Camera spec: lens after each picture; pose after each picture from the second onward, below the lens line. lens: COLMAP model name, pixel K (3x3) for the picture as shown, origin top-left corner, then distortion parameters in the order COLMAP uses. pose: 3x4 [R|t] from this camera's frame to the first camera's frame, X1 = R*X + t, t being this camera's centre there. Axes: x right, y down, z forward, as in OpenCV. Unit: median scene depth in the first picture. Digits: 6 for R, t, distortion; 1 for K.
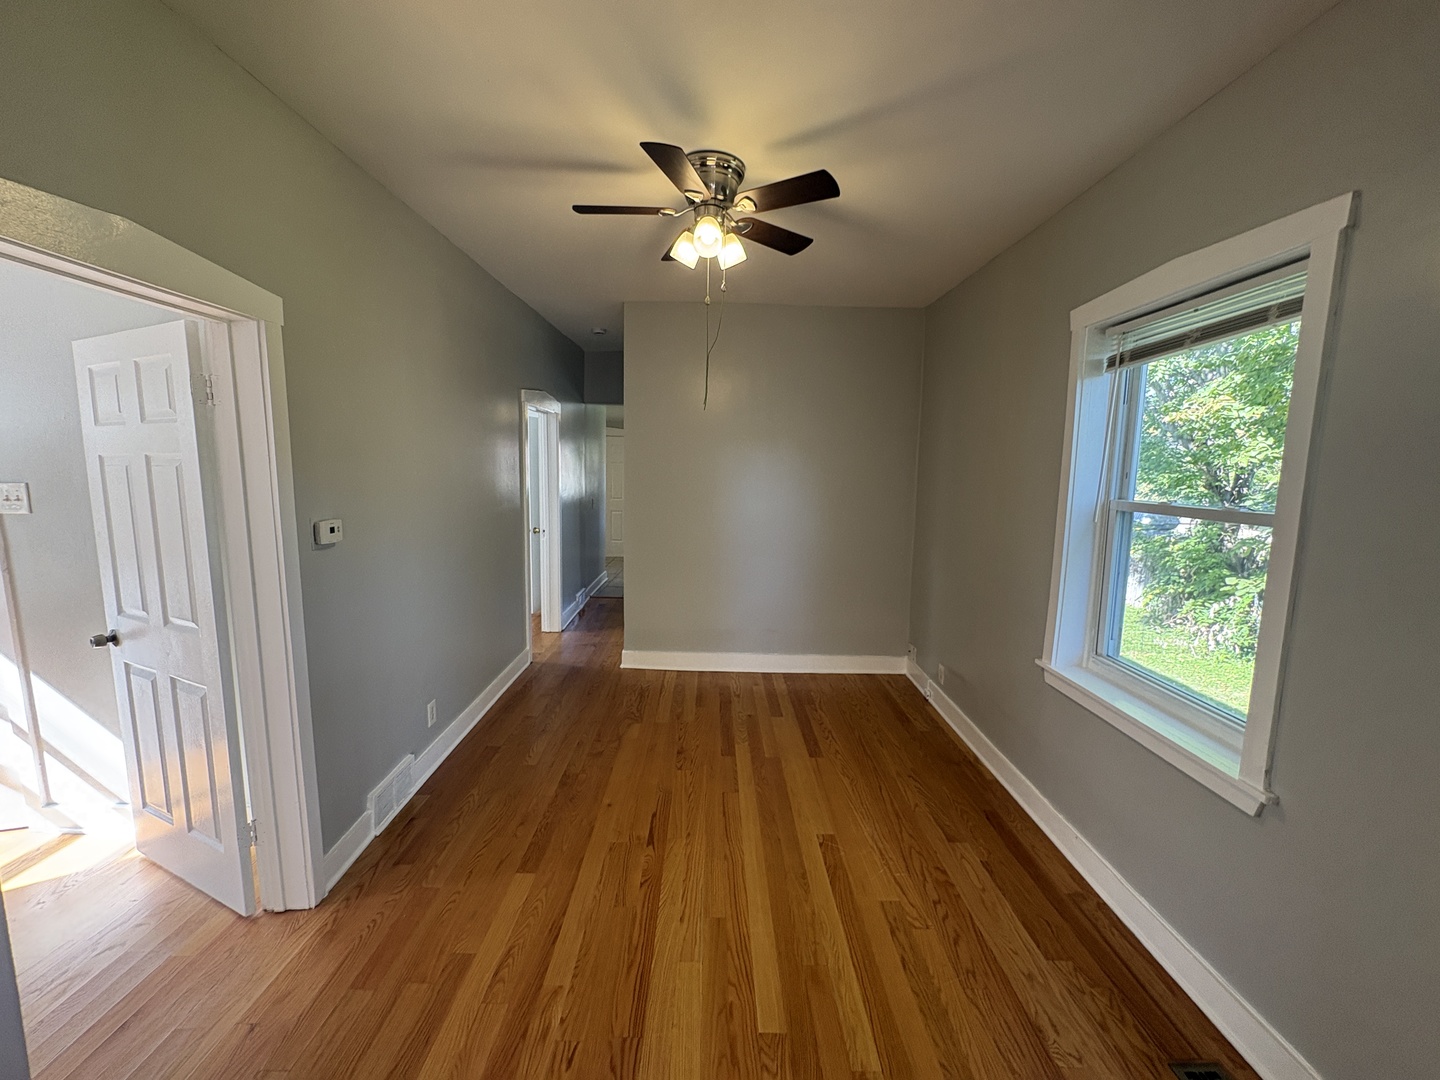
lens RADIAL K [[564.6, 0, 727.2], [0, 564.6, 537.0], [0, 0, 1]] dist [-0.001542, -0.000154]
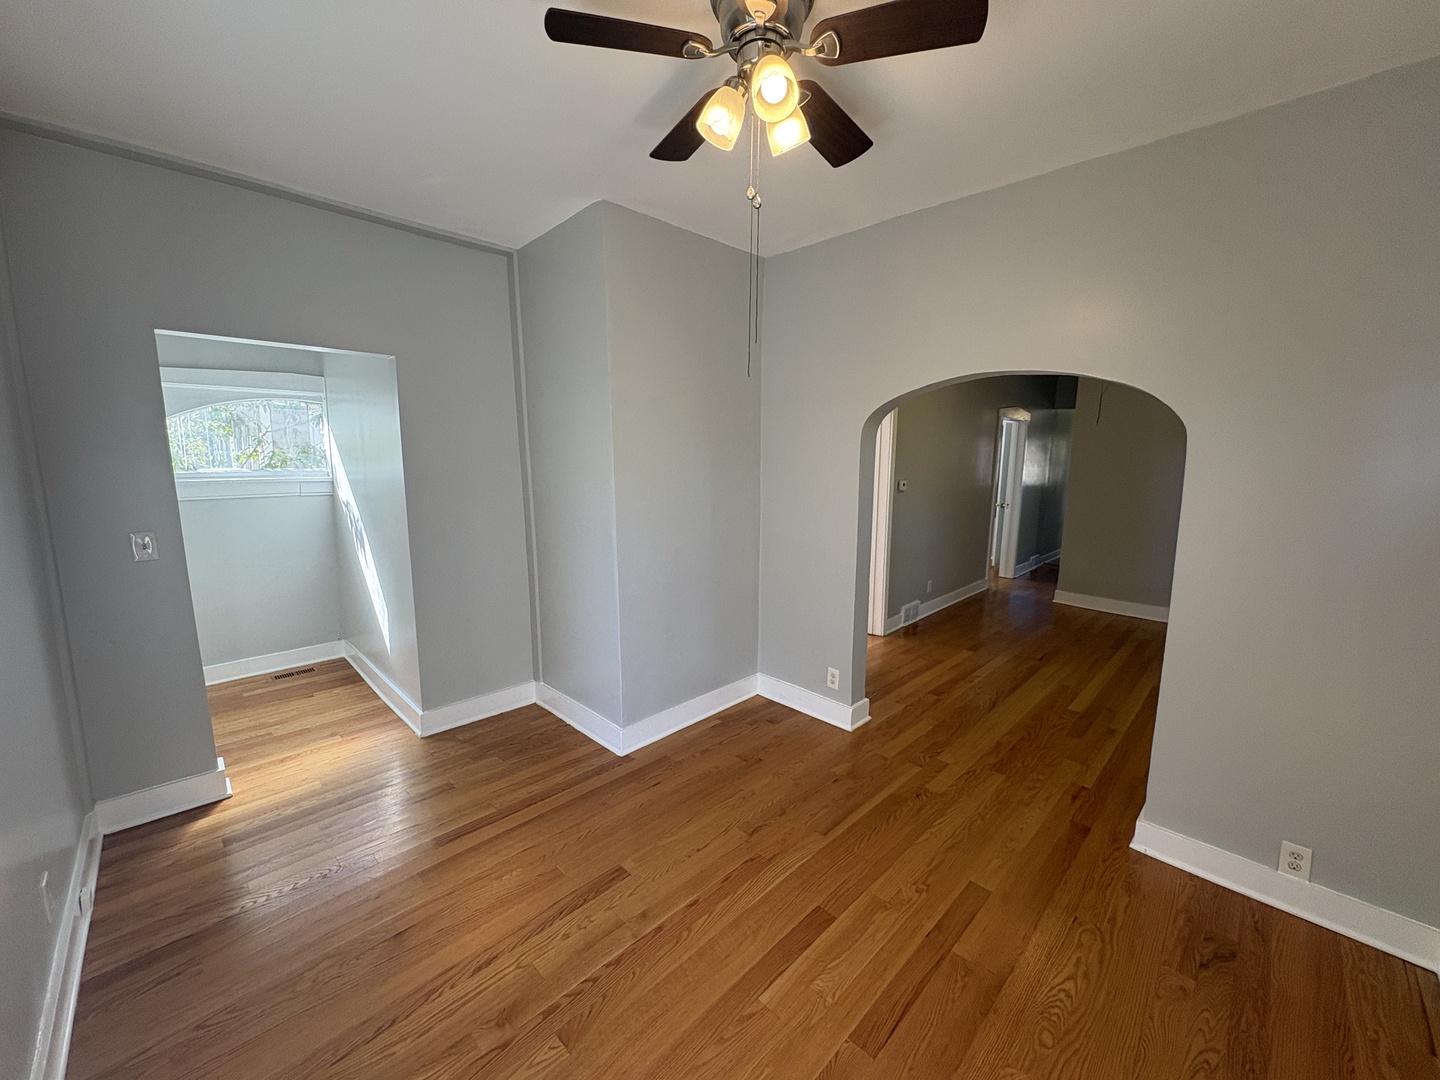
lens RADIAL K [[564.6, 0, 727.2], [0, 564.6, 537.0], [0, 0, 1]] dist [-0.001542, -0.000154]
pose [[0.692960, 0.082481, -0.716242, 0.225323], [-0.078539, 0.996158, 0.038729, 0.075620], [0.716685, 0.029415, 0.696776, -0.521660]]
